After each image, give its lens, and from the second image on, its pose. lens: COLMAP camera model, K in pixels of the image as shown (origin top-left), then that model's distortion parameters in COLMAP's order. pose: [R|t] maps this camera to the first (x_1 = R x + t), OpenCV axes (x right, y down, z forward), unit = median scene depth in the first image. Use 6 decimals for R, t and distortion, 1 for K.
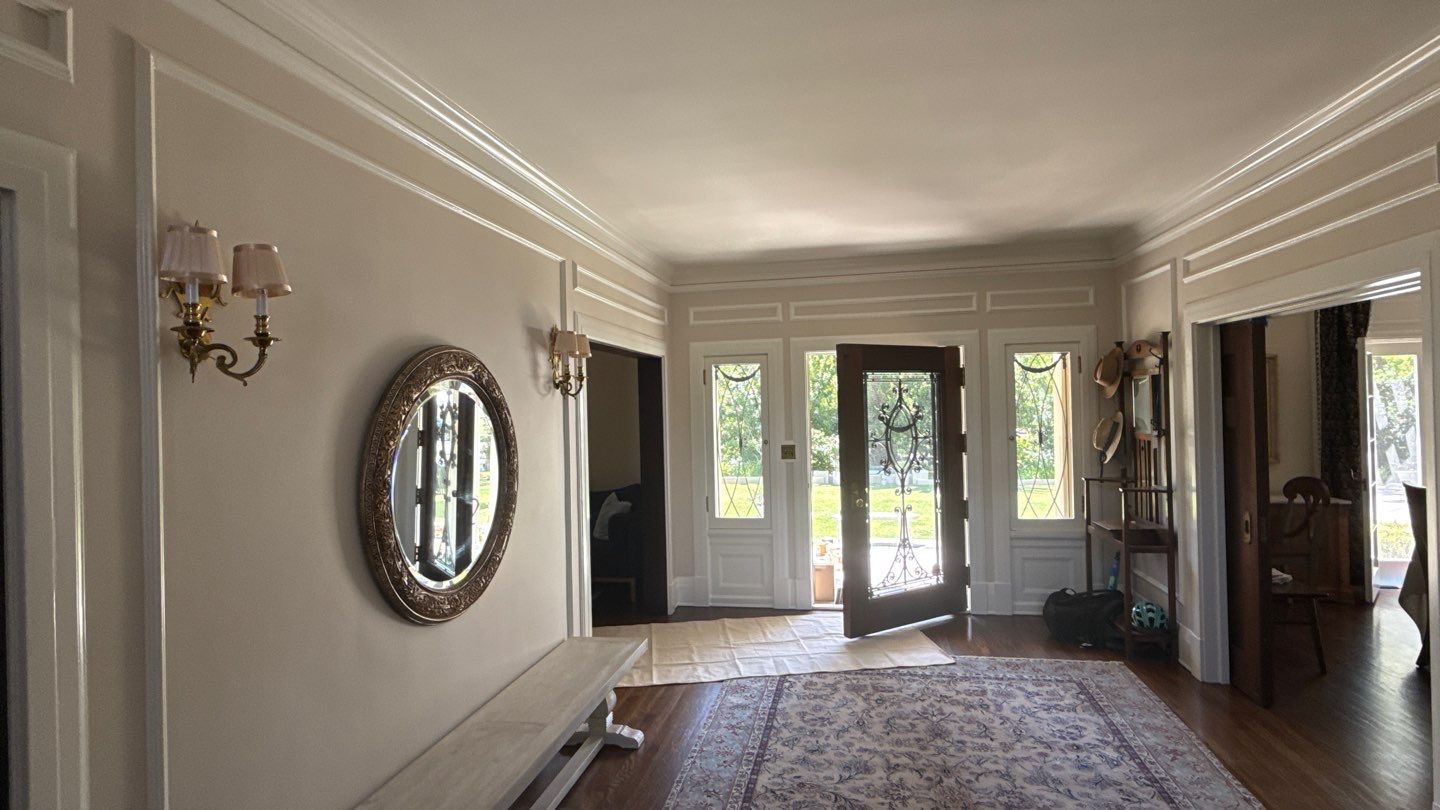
lens RADIAL K [[751.2, 0, 719.6], [0, 751.2, 405.7], [0, 0, 1]] dist [-0.003643, -0.000296]
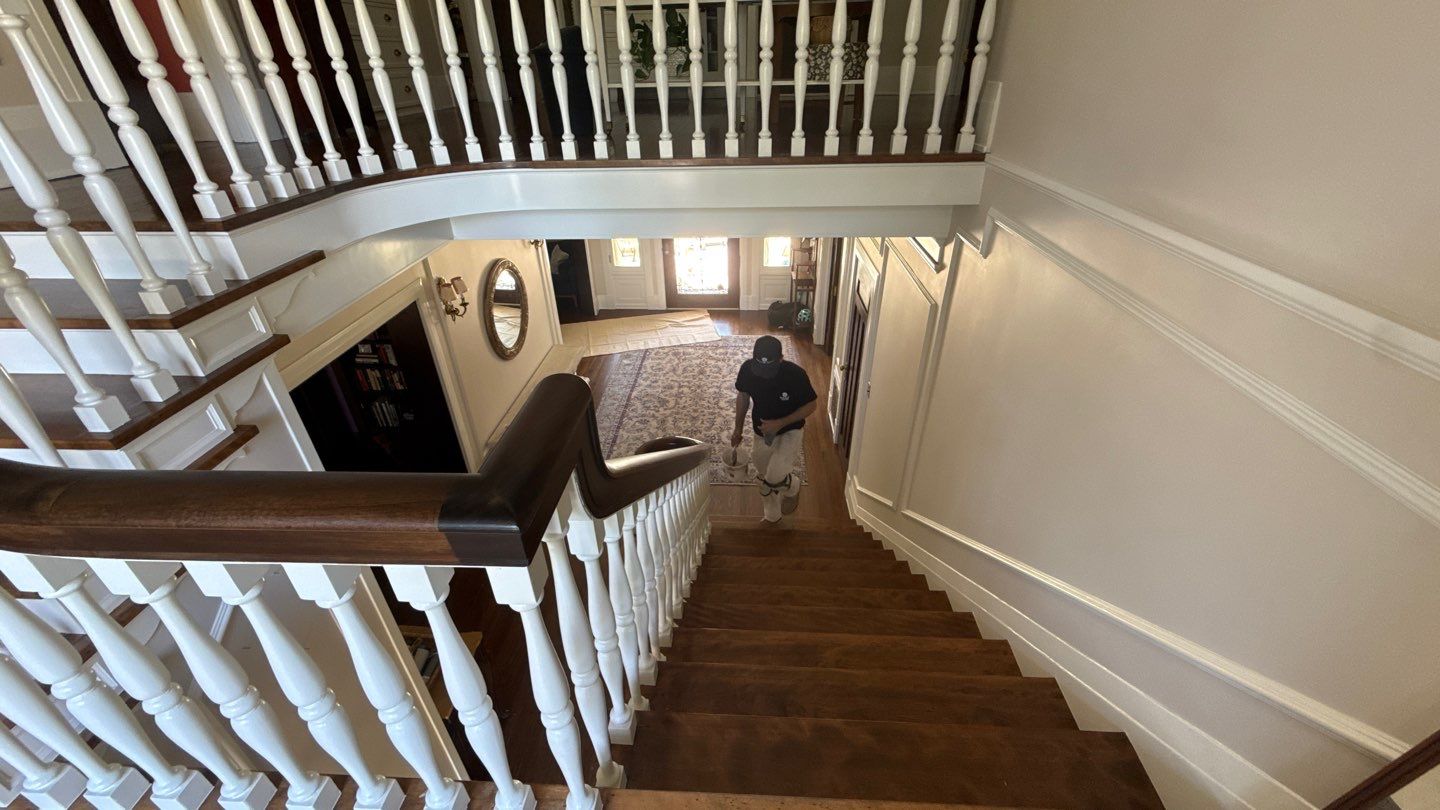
lens RADIAL K [[579.0, 0, 725.4], [0, 579.0, 406.7], [0, 0, 1]] dist [0.001213, 0.000034]
pose [[0.989704, -0.064016, 0.128013, 0.095556], [-0.011730, 0.855110, 0.518314, -0.492452], [-0.142645, -0.514479, 0.845555, -0.762301]]
